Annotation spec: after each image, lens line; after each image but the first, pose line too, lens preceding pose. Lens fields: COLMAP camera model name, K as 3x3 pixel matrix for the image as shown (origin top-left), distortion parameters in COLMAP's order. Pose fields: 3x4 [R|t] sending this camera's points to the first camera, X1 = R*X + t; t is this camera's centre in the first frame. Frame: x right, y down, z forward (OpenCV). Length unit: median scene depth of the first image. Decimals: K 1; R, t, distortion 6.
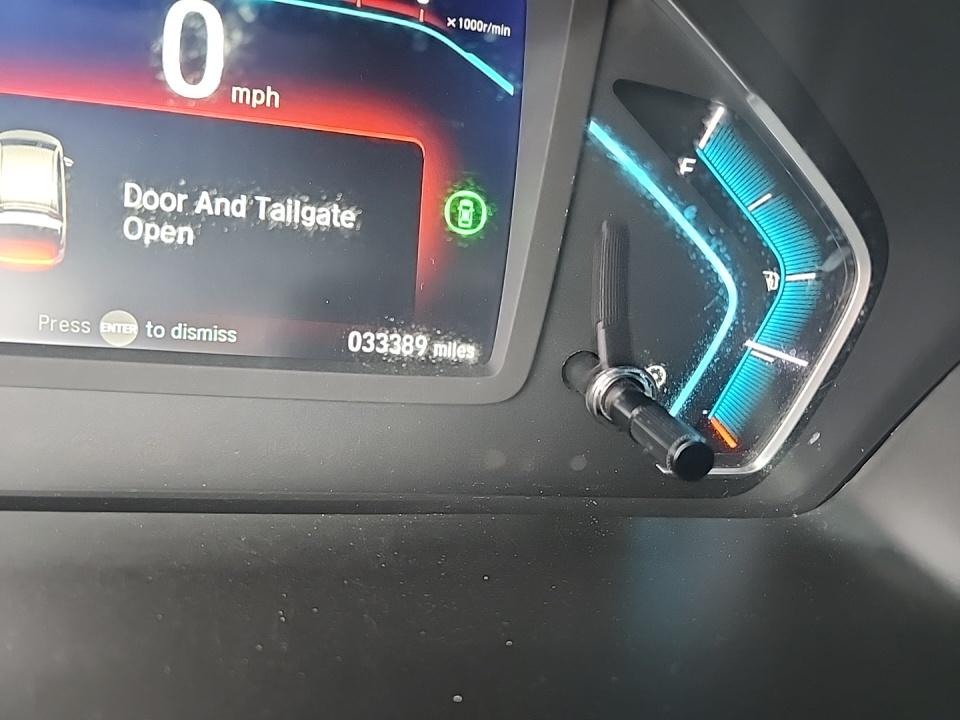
lens RADIAL K [[641.8, 0, 468.3], [0, 641.8, 359.2], [0, 0, 1]] dist [0.001109, -0.028939]
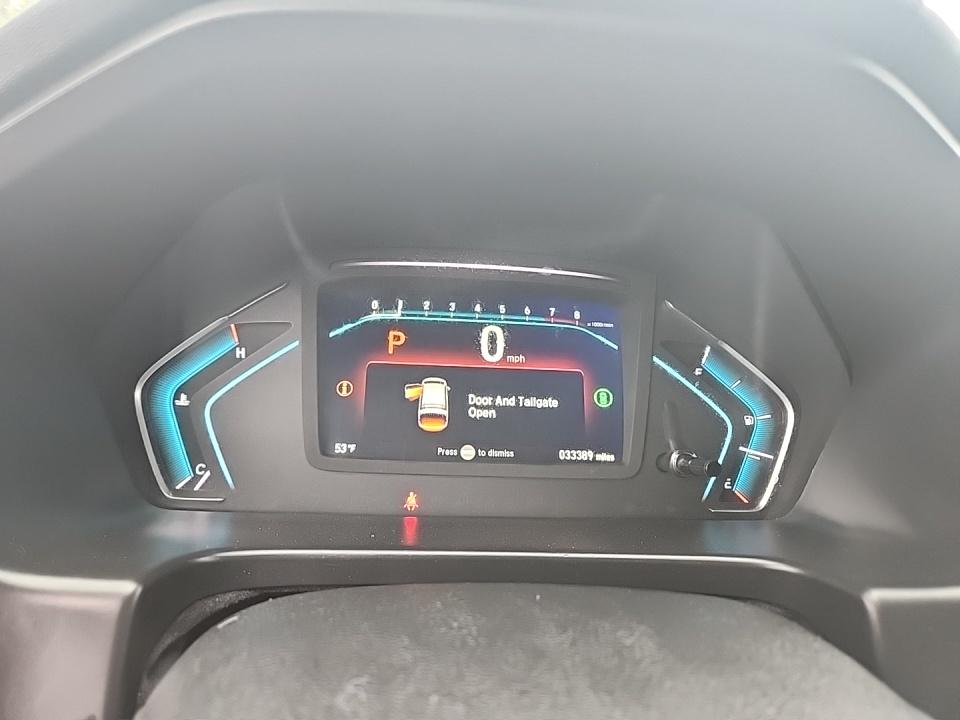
lens RADIAL K [[642.3, 0, 483.2], [0, 642.3, 372.7], [0, 0, 1]] dist [0.073931, -0.062662]
pose [[0.994590, -0.082778, -0.062764, -0.300400], [0.056514, 0.938109, -0.341698, 0.489000], [0.087165, 0.336302, 0.937712, -1.340101]]
